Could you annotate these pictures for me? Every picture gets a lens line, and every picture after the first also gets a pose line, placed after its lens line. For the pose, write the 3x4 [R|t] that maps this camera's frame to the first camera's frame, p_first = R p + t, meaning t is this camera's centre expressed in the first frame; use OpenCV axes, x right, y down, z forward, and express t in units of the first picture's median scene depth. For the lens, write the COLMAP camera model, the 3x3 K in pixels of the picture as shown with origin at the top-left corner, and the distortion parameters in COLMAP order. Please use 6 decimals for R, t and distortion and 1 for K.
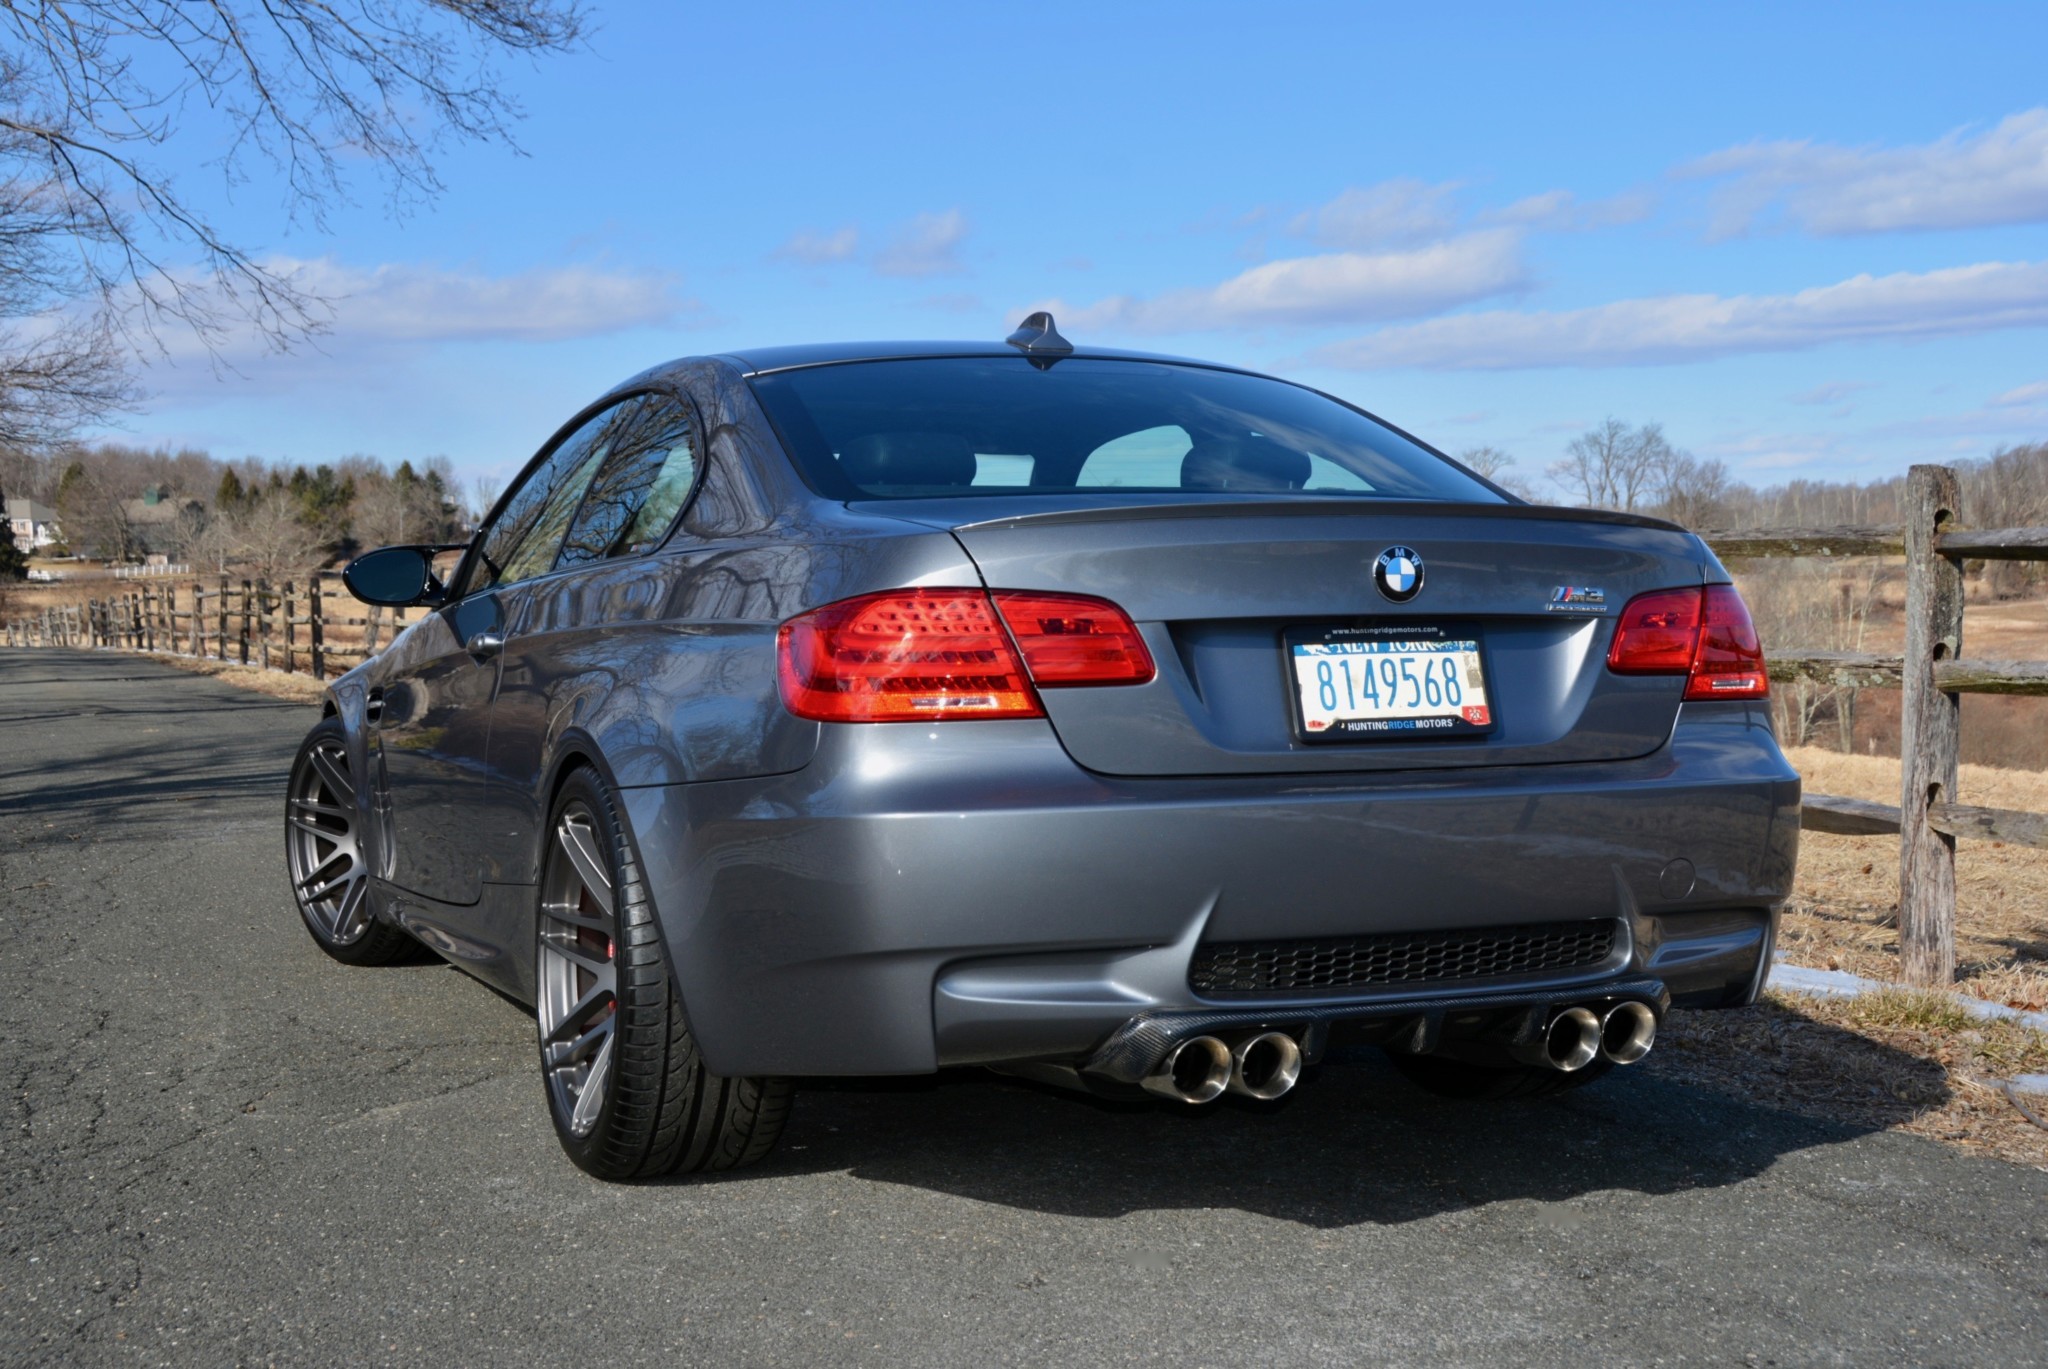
lens RADIAL K [[2405.8, 0, 1042.2], [0, 2405.8, 709.9], [0, 0, 1]] dist [0.079821, 0.000000]
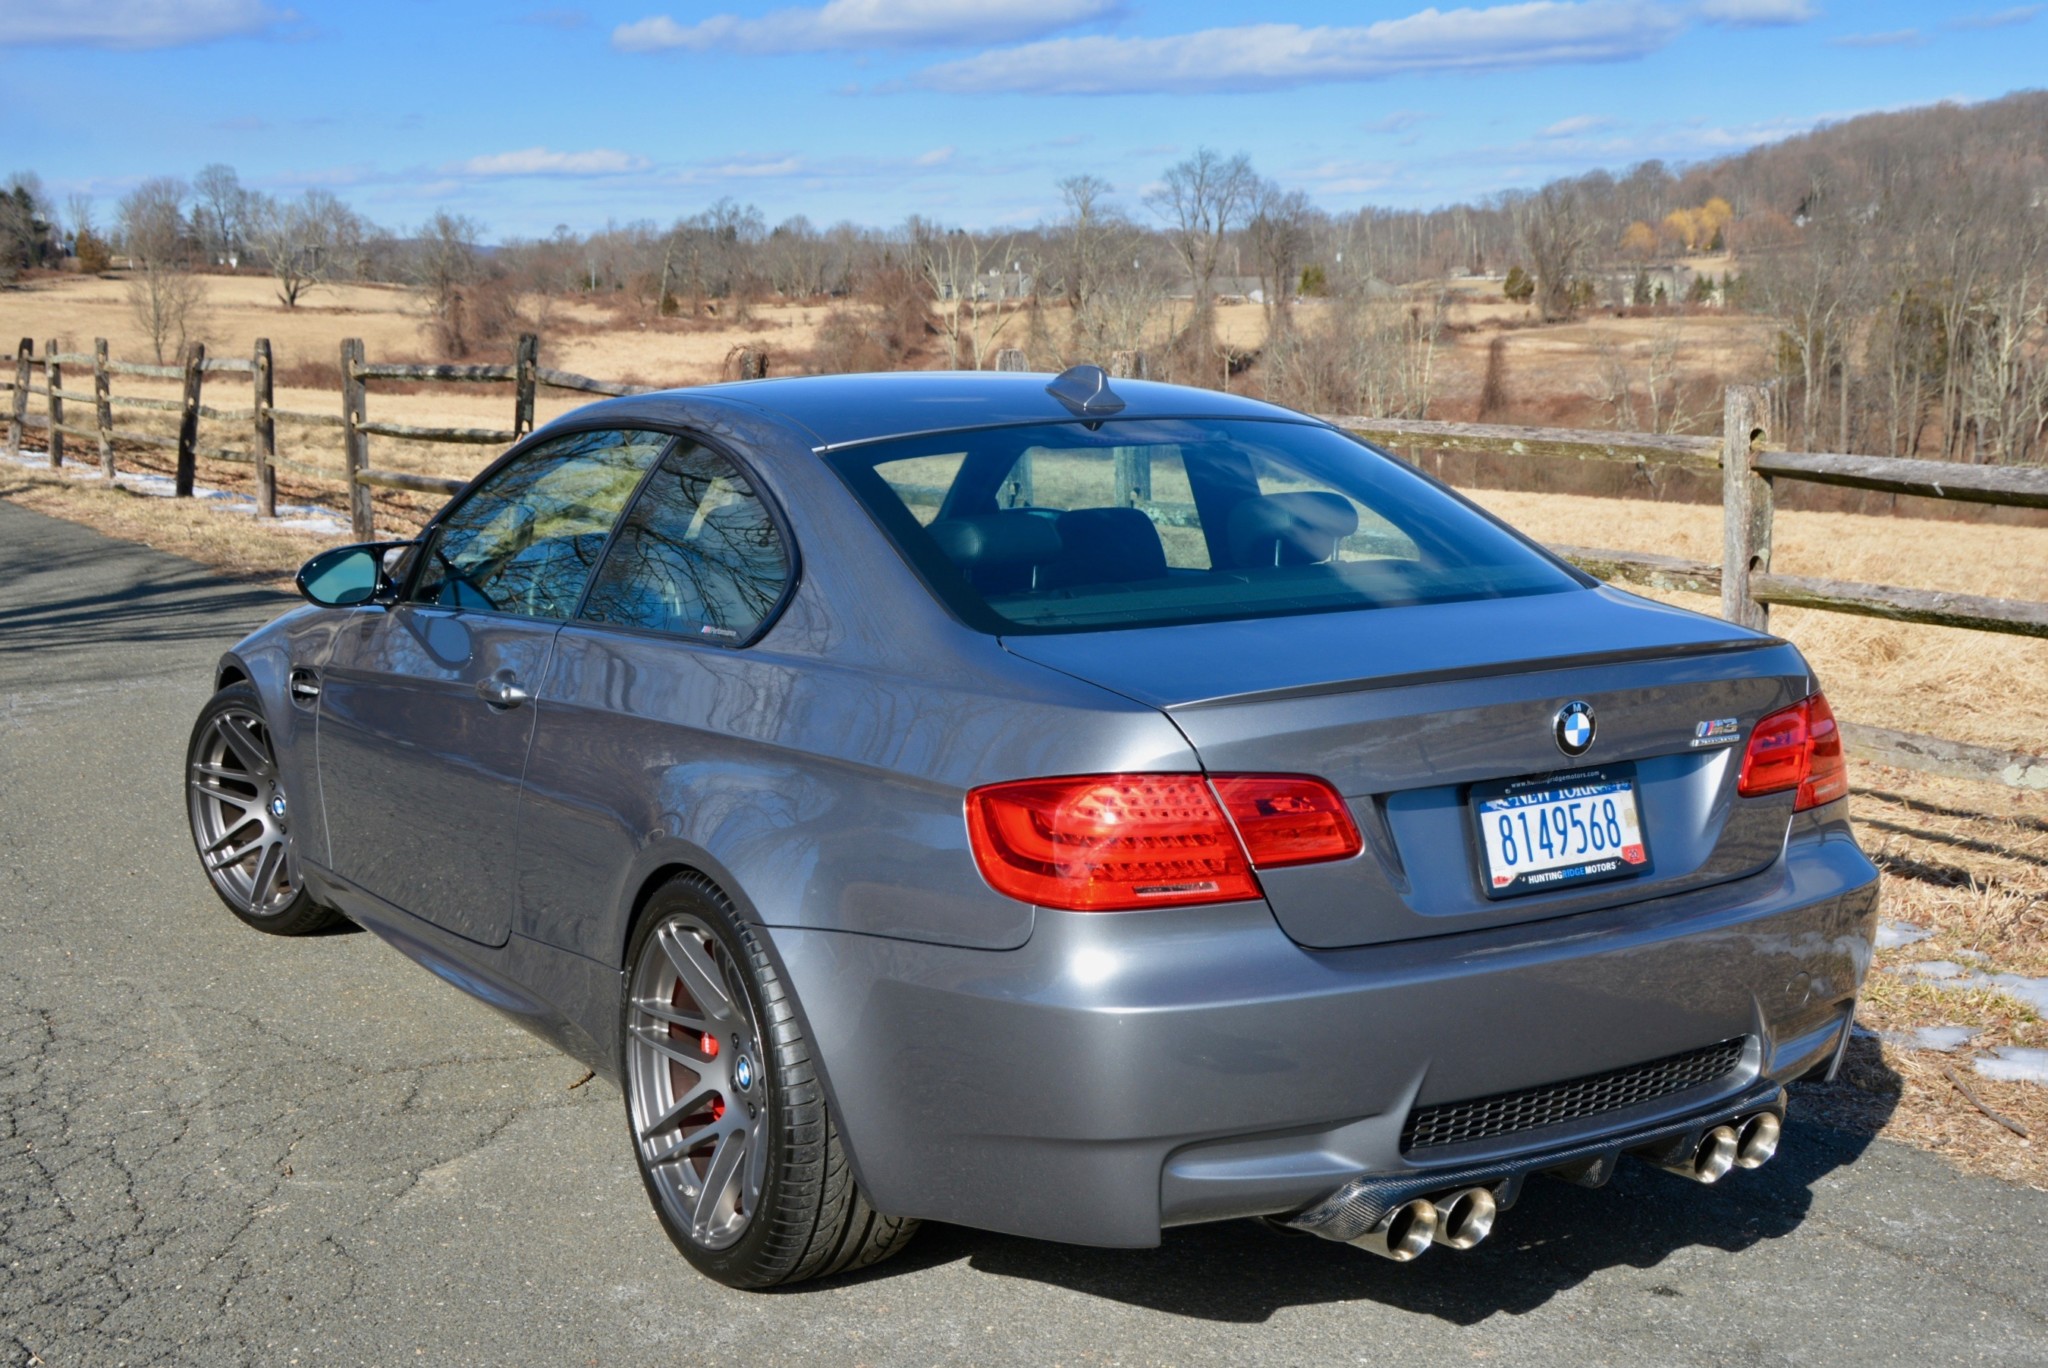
lens RADIAL K [[2305.4, 0, 997.0], [0, 2305.4, 701.9], [0, 0, 1]] dist [0.032824, 0.000000]
pose [[0.989614, -0.024548, 0.141635, -0.210173], [0.007734, 0.992976, 0.118067, -0.166956], [-0.143539, -0.115745, 0.982853, 0.068040]]
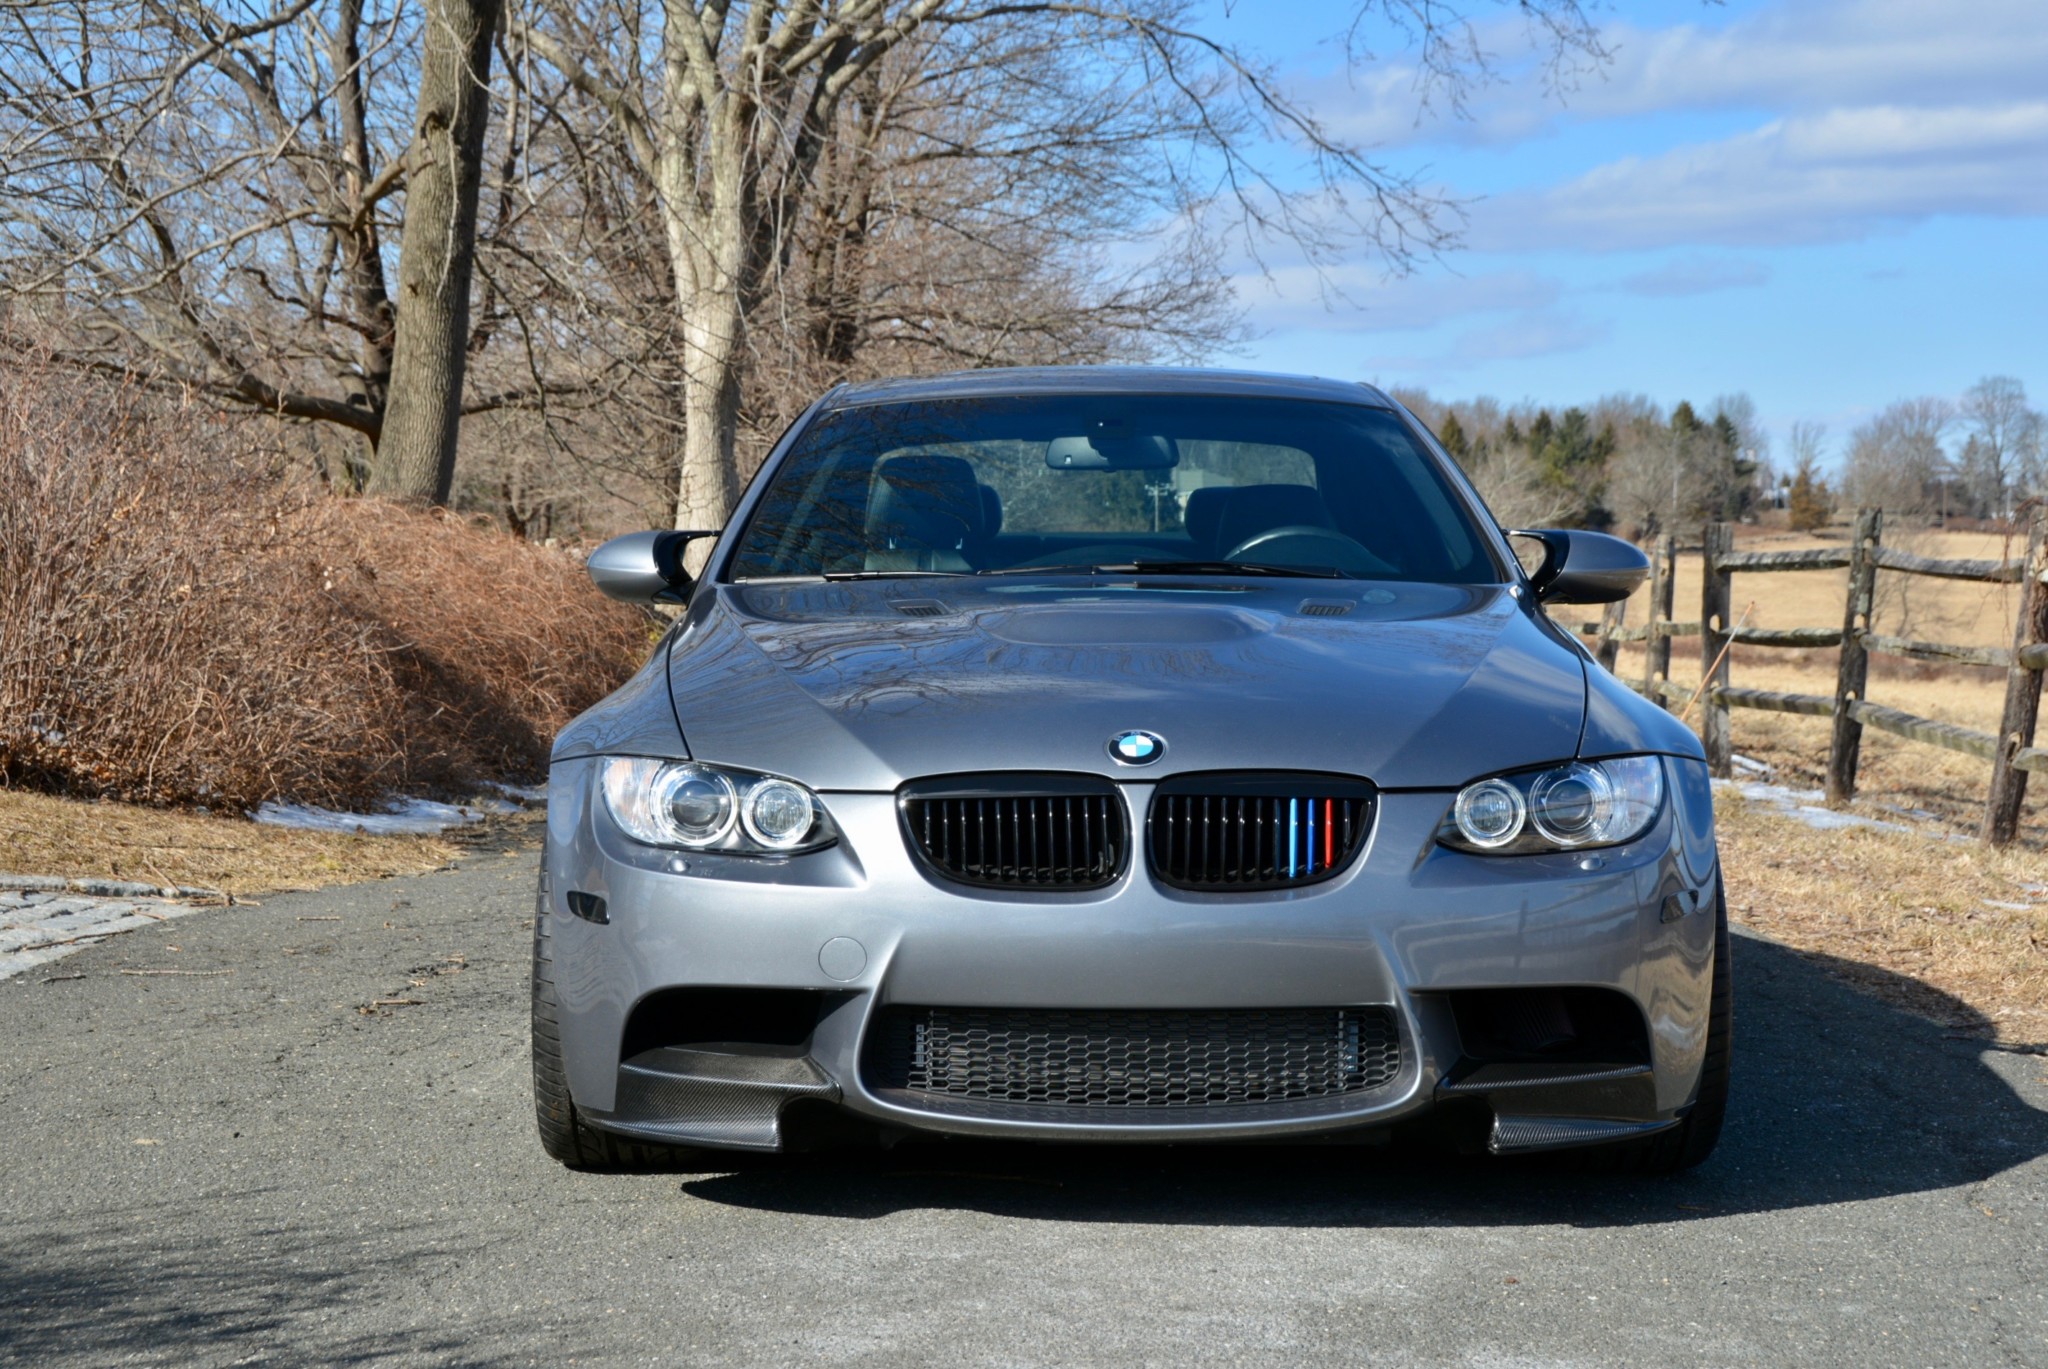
lens RADIAL K [[3464.0, 0, 1069.7], [0, 3464.0, 719.1], [0, 0, 1]] dist [0.183279, 0.000000]
pose [[0.908531, 0.035824, -0.416280, 0.620064], [-0.040516, 0.999176, -0.002438, 0.023372], [0.415849, 0.019080, 0.909233, -0.615182]]
